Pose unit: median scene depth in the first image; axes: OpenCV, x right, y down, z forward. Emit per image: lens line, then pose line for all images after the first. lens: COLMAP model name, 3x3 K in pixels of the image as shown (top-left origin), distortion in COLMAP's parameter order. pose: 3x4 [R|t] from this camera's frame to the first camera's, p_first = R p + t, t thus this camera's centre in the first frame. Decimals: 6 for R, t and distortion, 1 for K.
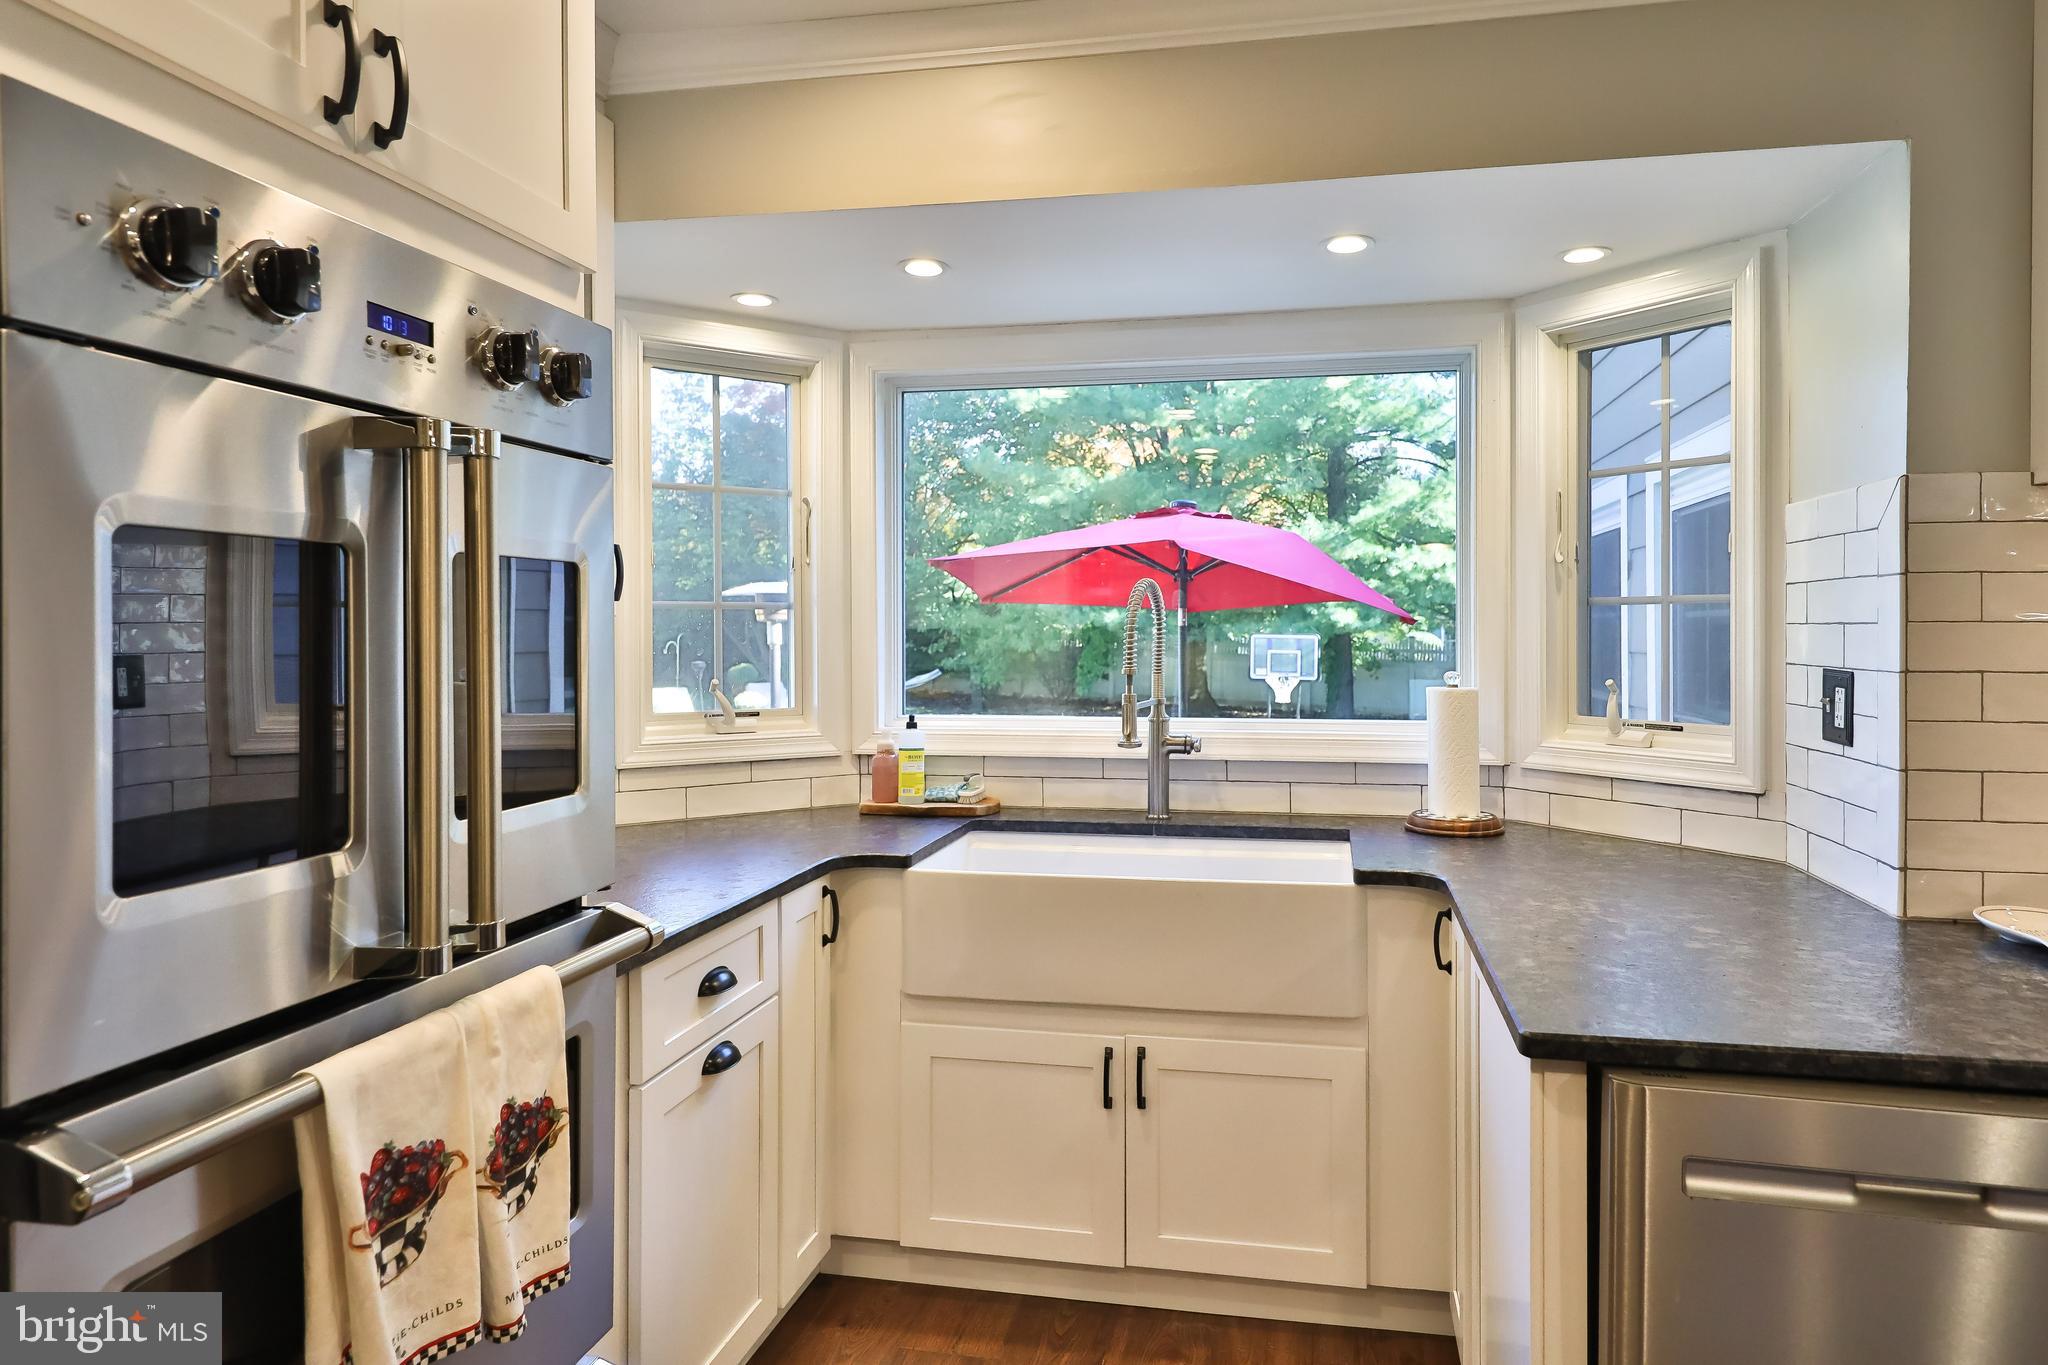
lens RADIAL K [[1206.1, 0, 1068.0], [0, 1206.1, 635.3], [0, 0, 1]] dist [0.014662, -0.002079]
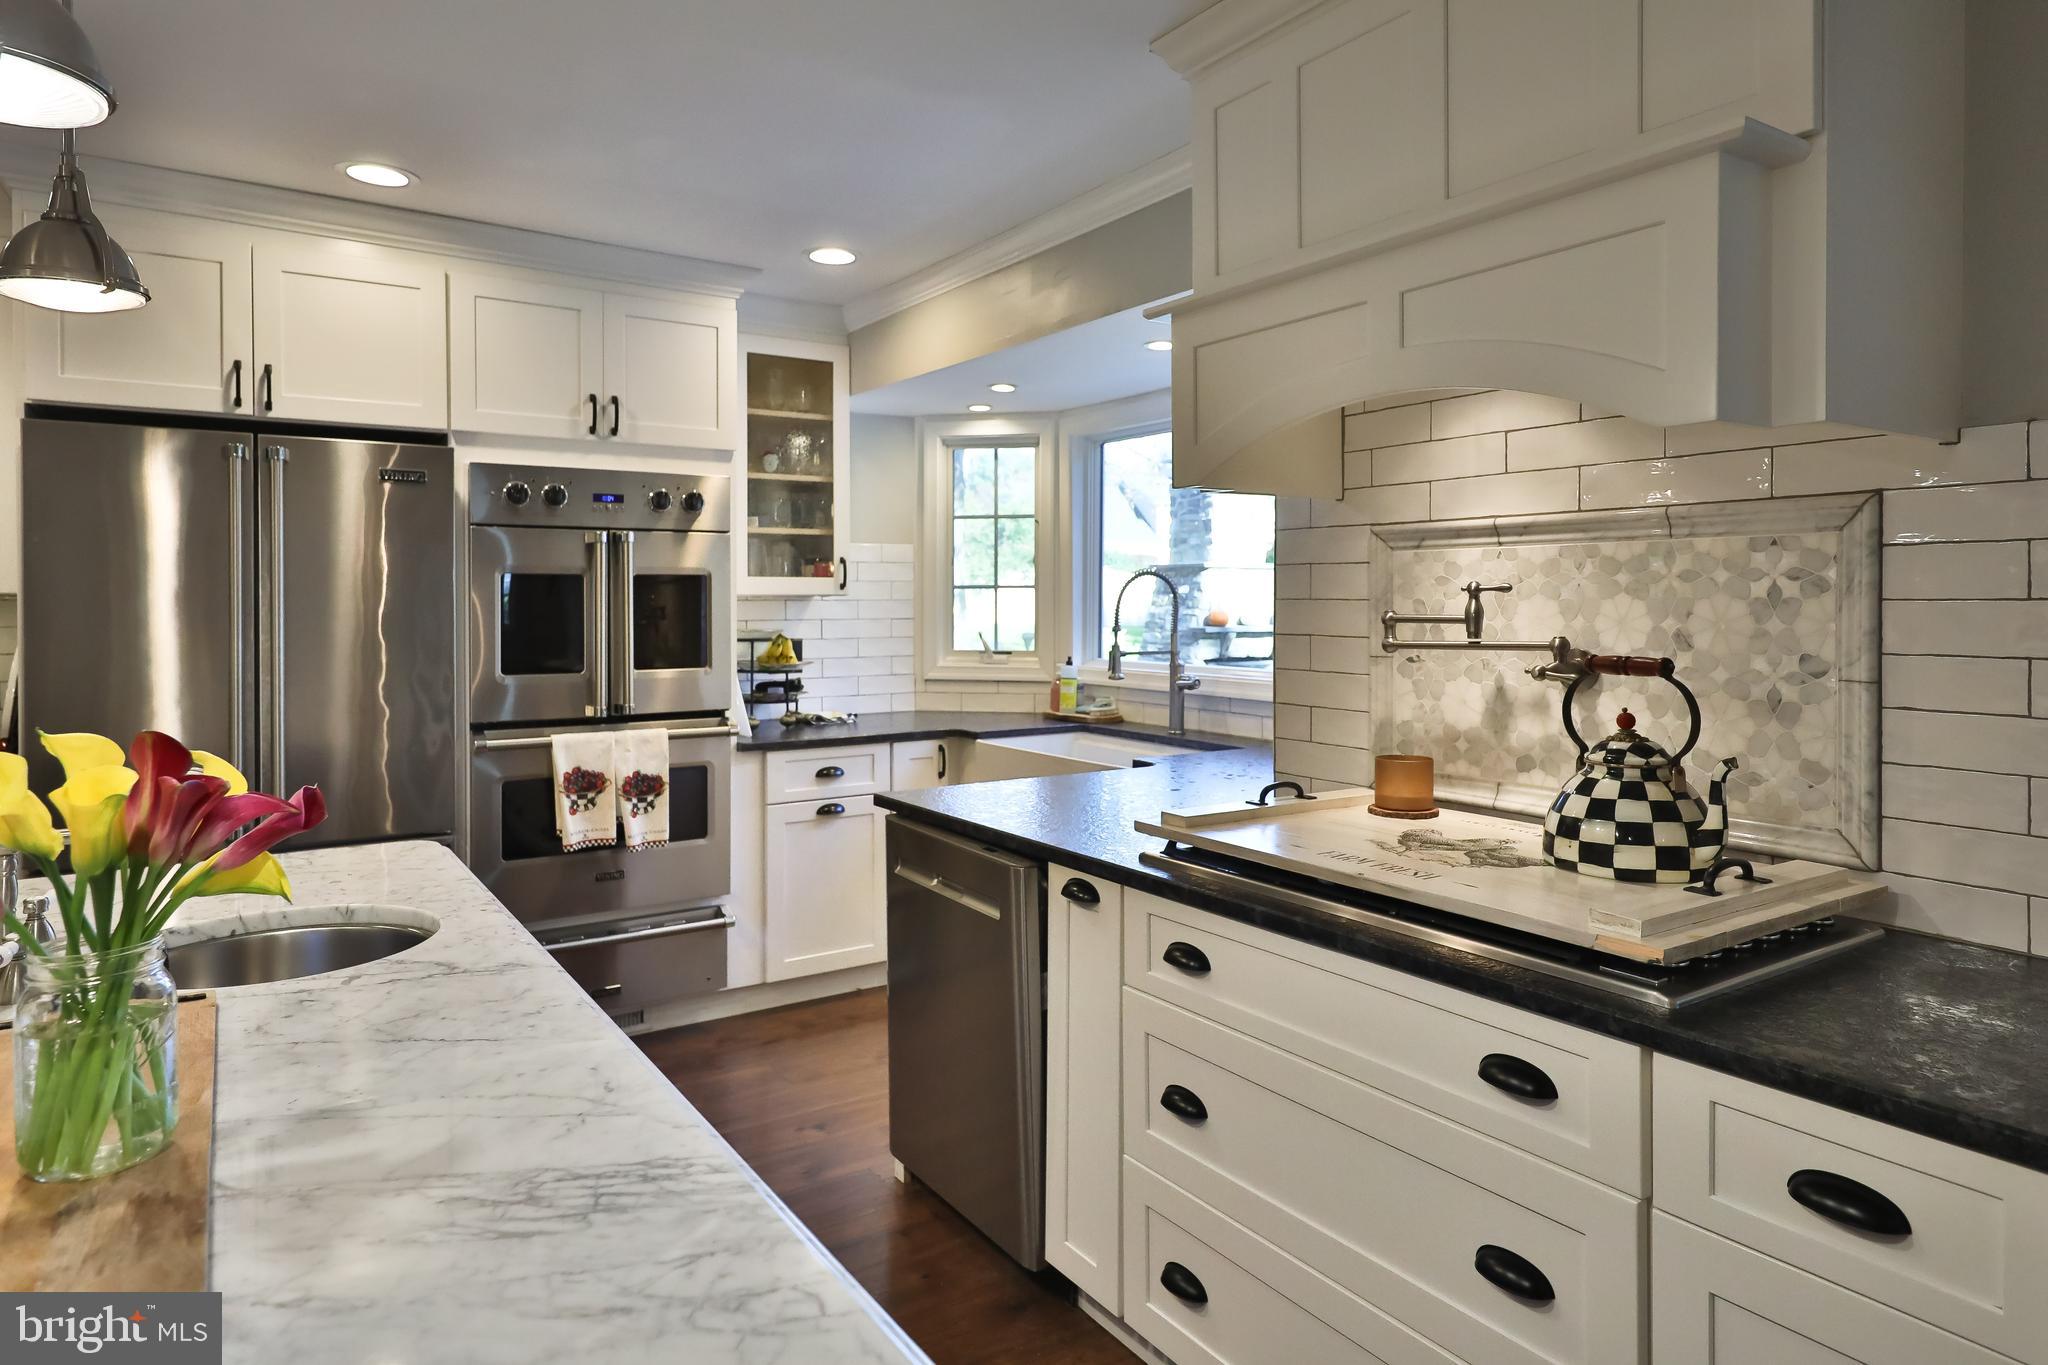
lens RADIAL K [[1202.5, 0, 1009.3], [0, 1202.5, 612.2], [0, 0, 1]] dist [0.008190, 0.002505]
pose [[0.696890, 0.008893, -0.717123, 1.111986], [-0.004891, 0.999959, 0.007647, -0.003753], [0.717162, -0.001821, 0.696905, -0.167626]]
